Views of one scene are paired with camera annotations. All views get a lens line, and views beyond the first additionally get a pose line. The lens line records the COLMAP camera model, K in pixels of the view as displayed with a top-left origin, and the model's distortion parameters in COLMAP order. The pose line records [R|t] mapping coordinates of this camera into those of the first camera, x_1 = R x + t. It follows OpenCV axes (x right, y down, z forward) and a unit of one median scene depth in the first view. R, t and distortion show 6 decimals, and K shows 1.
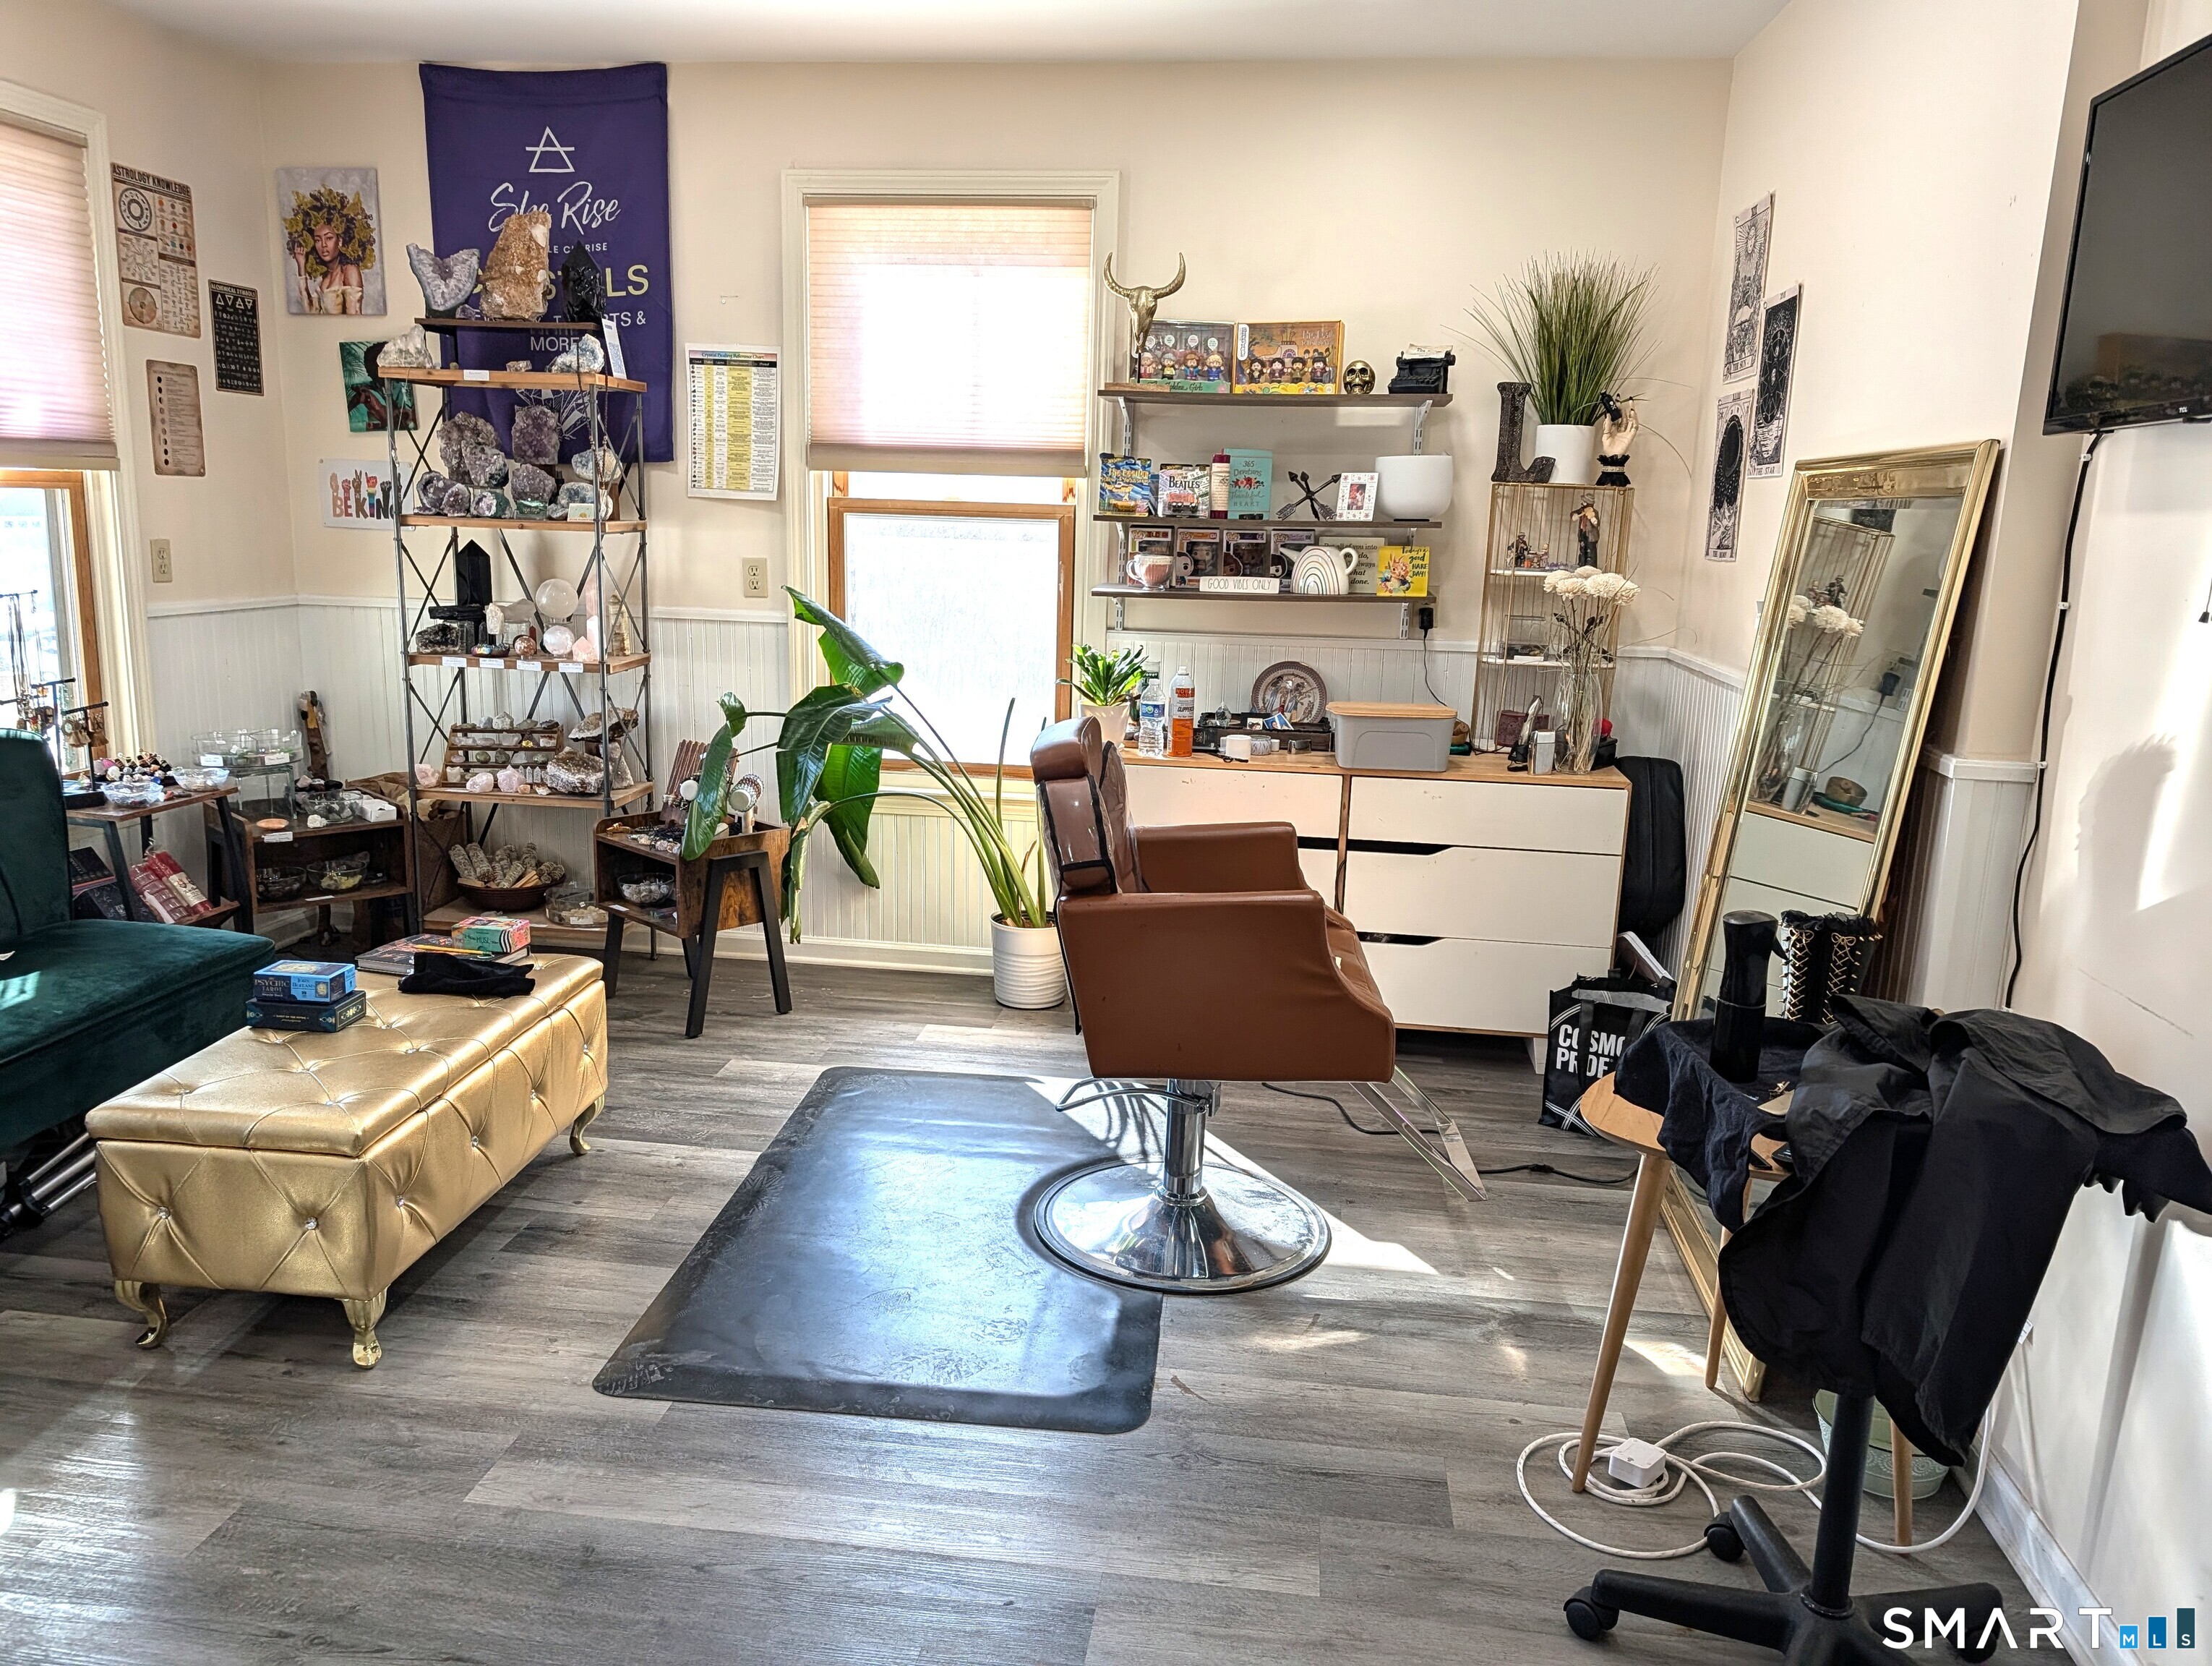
lens RADIAL K [[1593.8, 0, 1100.6], [0, 1593.8, 851.1], [0, 0, 1]] dist [0.028962, -0.025182]
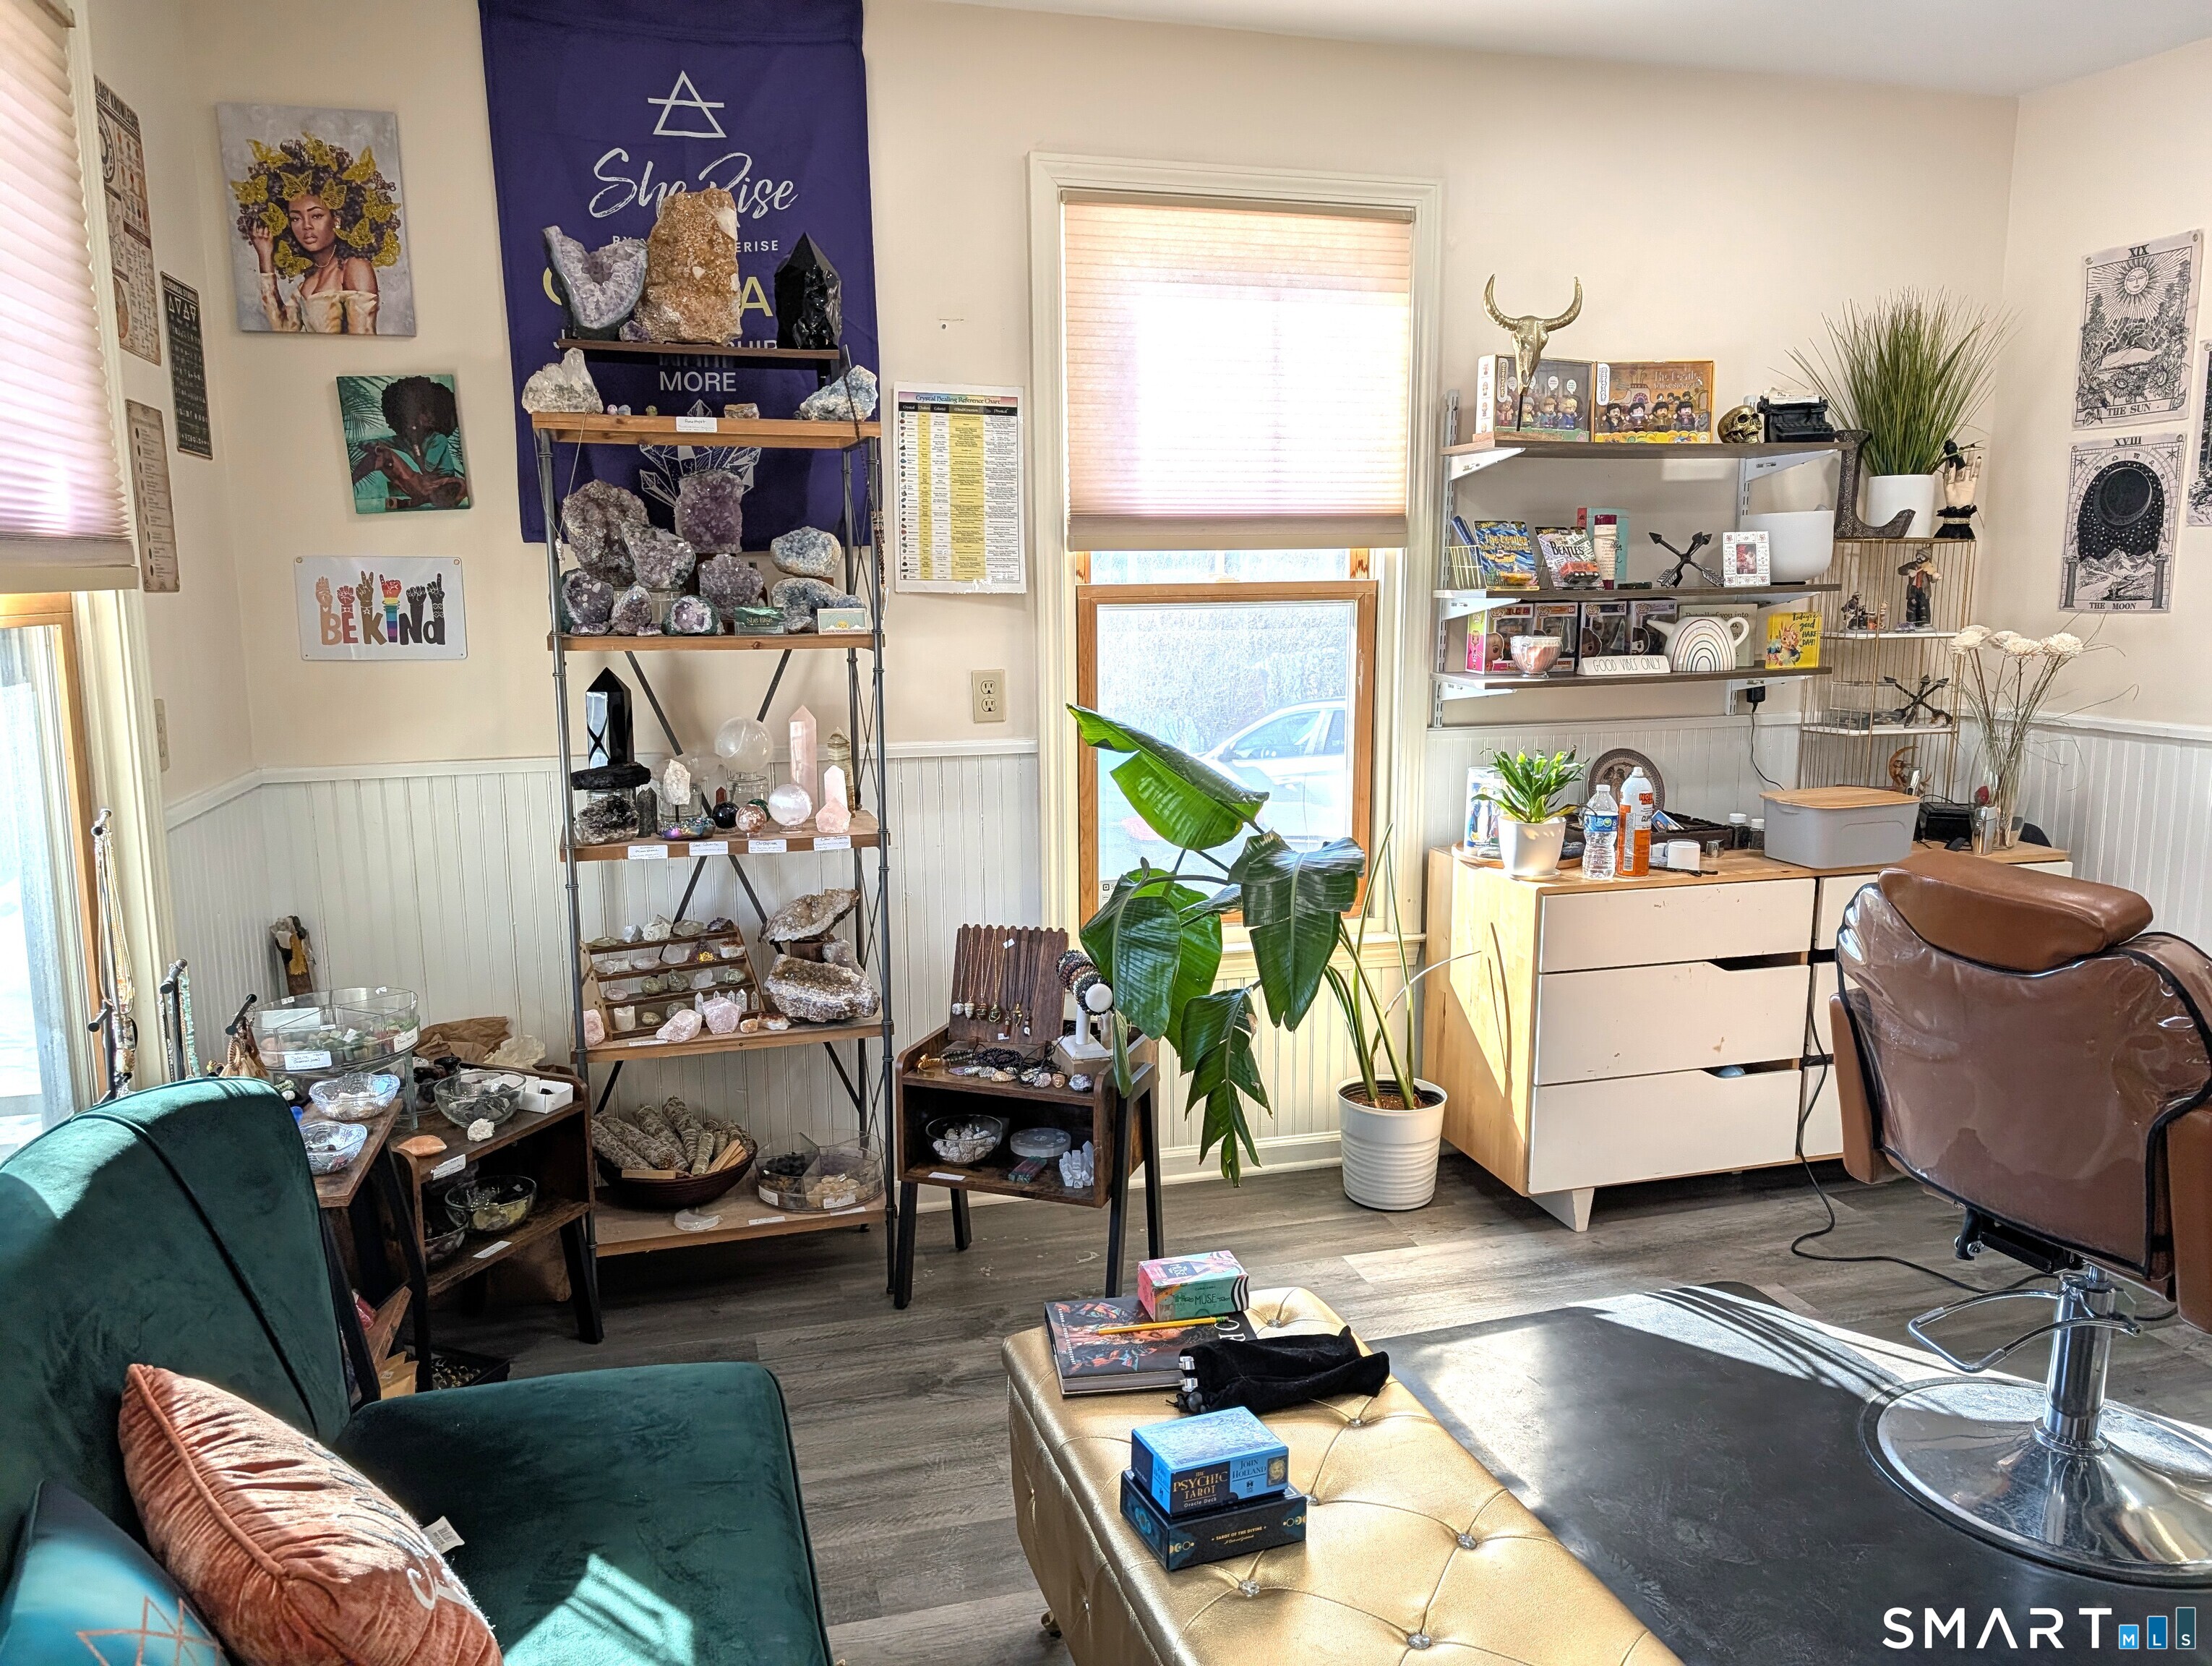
lens RADIAL K [[1593.8, 0, 1107.5], [0, 1593.8, 843.5], [0, 0, 1]] dist [0.028962, -0.025182]
pose [[0.915917, -0.102492, 0.388061, -0.510494], [0.118376, 0.992820, -0.017178, -0.092331], [-0.383514, 0.061670, 0.921474, 0.331788]]
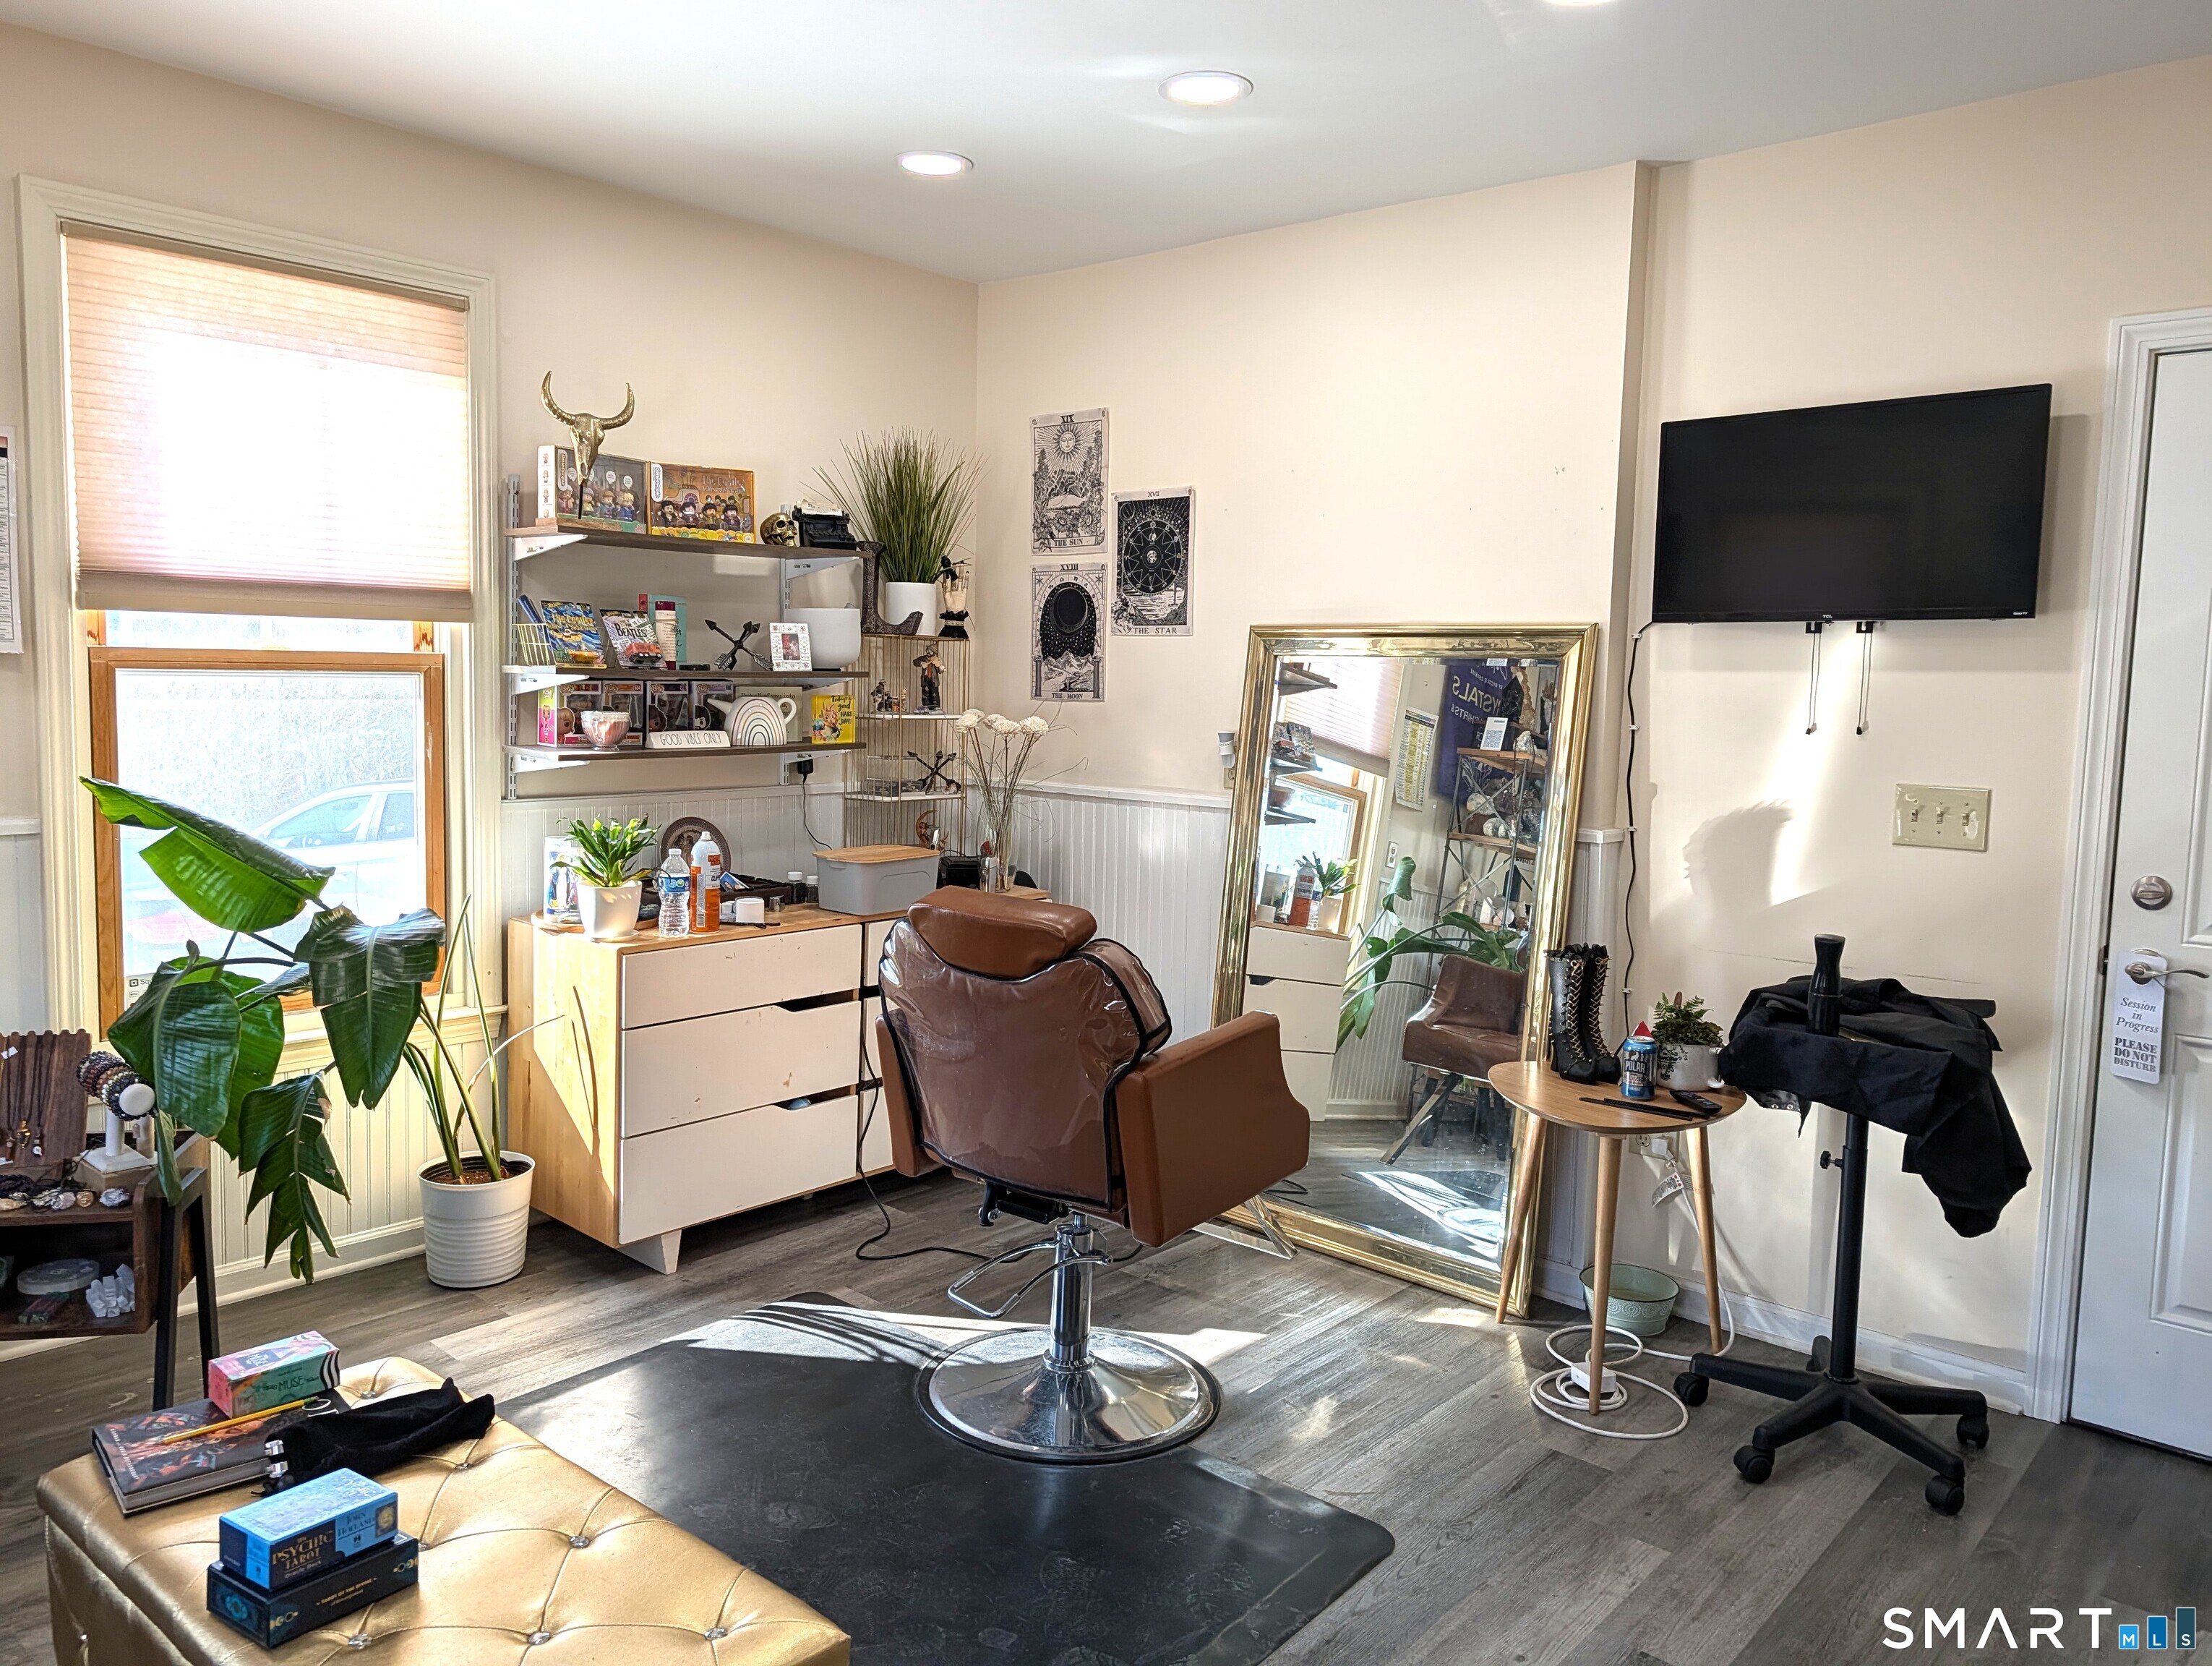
lens RADIAL K [[1593.8, 0, 1086.0], [0, 1593.8, 817.0], [0, 0, 1]] dist [0.028962, -0.025182]
pose [[0.568927, -0.092364, 0.817185, -0.546870], [0.167545, 0.985851, -0.005217, -0.081007], [-0.805140, 0.139883, 0.576353, 0.293439]]
